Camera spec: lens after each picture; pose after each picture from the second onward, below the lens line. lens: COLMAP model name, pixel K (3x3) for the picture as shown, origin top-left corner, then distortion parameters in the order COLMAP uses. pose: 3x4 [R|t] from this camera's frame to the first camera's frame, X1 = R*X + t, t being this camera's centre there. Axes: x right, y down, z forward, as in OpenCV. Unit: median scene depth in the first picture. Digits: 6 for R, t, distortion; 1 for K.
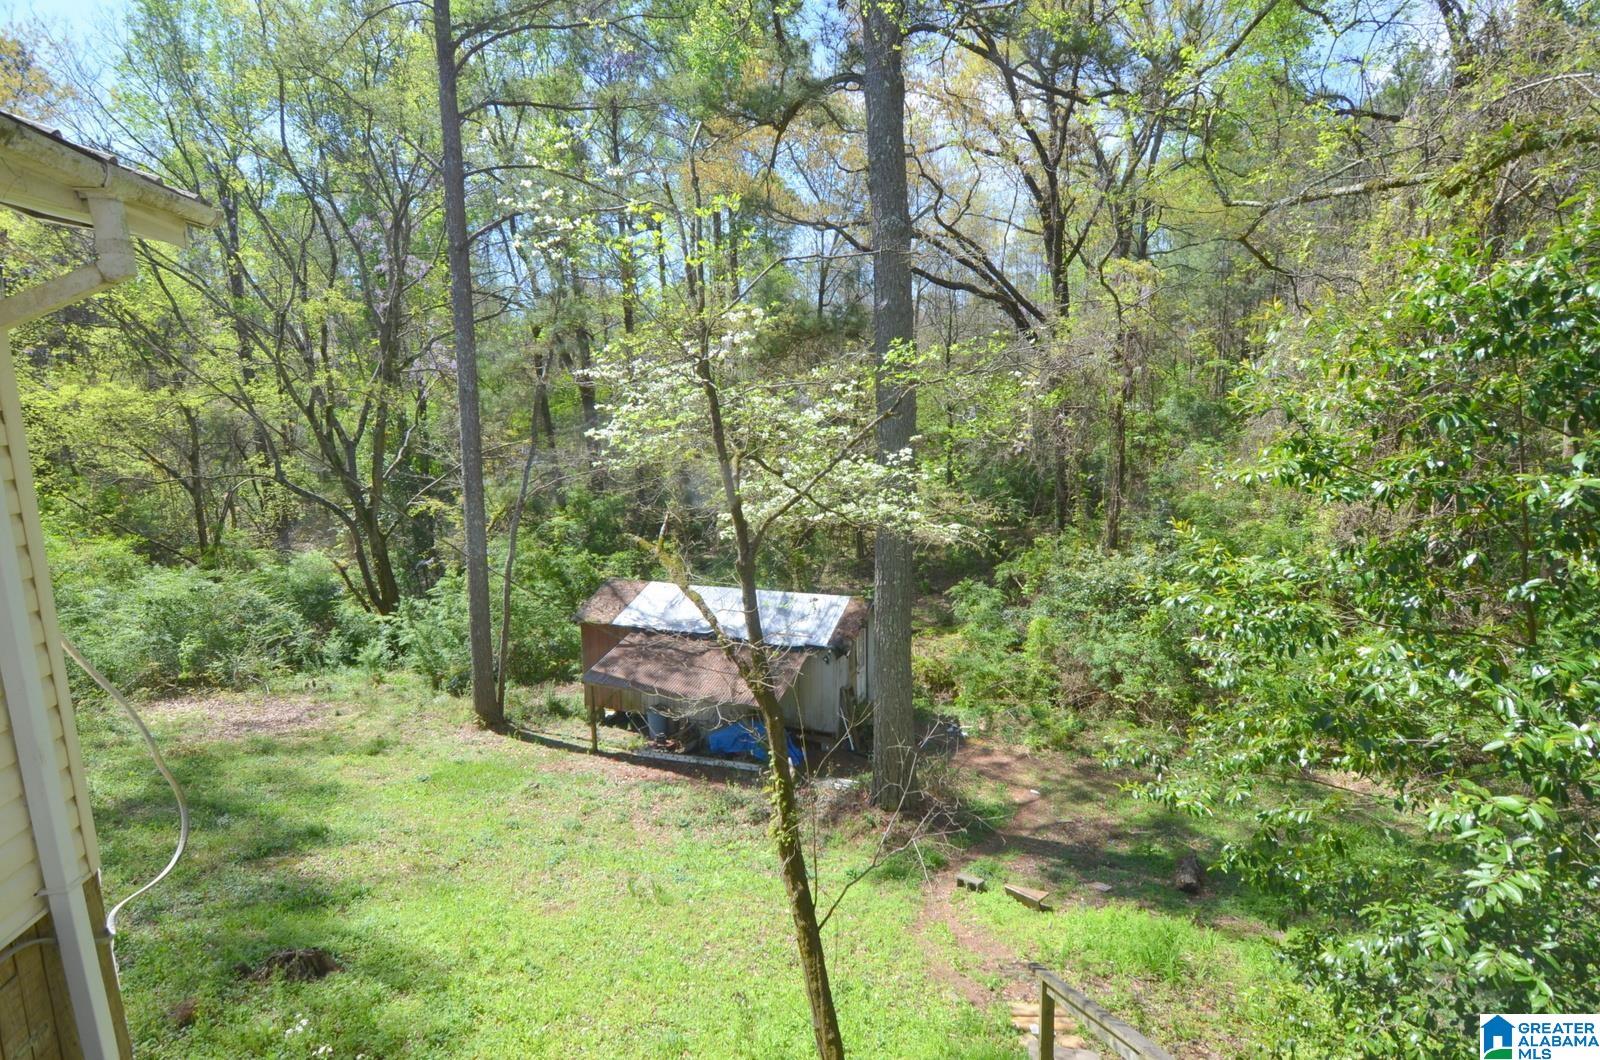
lens RADIAL K [[773.9, 0, 801.4], [0, 773.9, 544.3], [0, 0, 1]] dist [-0.034684, 0.014203]
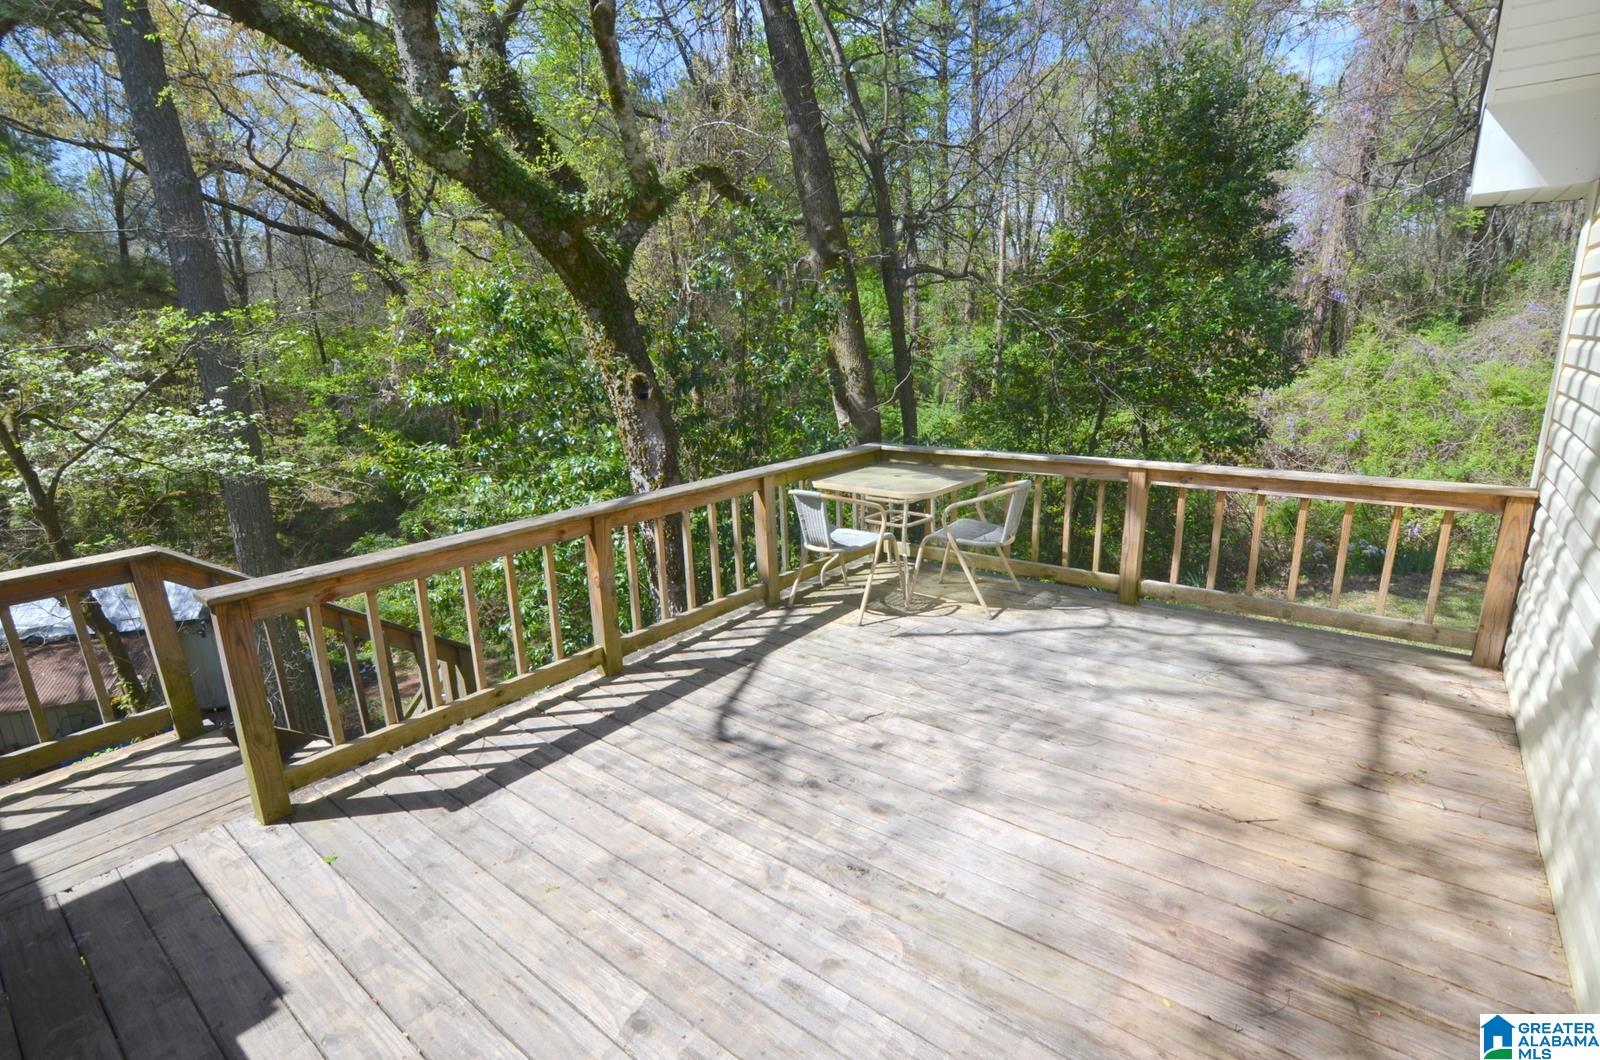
lens RADIAL K [[773.9, 0, 801.4], [0, 773.9, 544.3], [0, 0, 1]] dist [-0.034684, 0.014203]
pose [[0.757089, -0.176218, 0.629097, 0.042652], [0.134373, 0.984350, 0.114017, 0.070959], [-0.639343, -0.001787, 0.768919, -0.396509]]
